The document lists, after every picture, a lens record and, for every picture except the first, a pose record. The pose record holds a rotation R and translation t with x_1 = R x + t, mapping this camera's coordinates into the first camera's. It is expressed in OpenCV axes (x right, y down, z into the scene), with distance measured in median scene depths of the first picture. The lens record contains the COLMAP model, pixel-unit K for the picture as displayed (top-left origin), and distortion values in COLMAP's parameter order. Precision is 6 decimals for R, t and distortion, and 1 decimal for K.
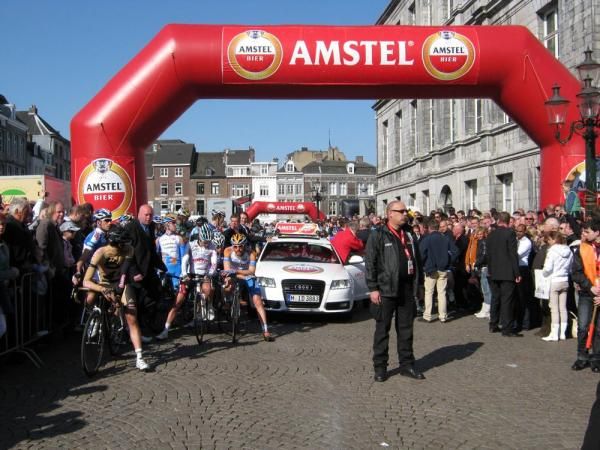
lens RADIAL K [[680.3, 0, 287.6], [0, 680.3, 225.8], [0, 0, 1]] dist [-0.101629, 0.086213]
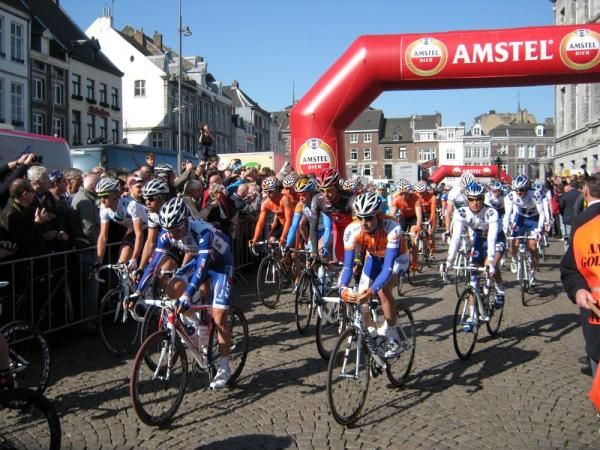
lens RADIAL K [[680.3, 0, 287.6], [0, 680.3, 225.8], [0, 0, 1]] dist [-0.101629, 0.086213]
pose [[0.962173, 0.009947, -0.272256, 0.024655], [0.004606, 0.998596, 0.052762, 0.002171], [0.272399, -0.052020, 0.960777, -0.164501]]
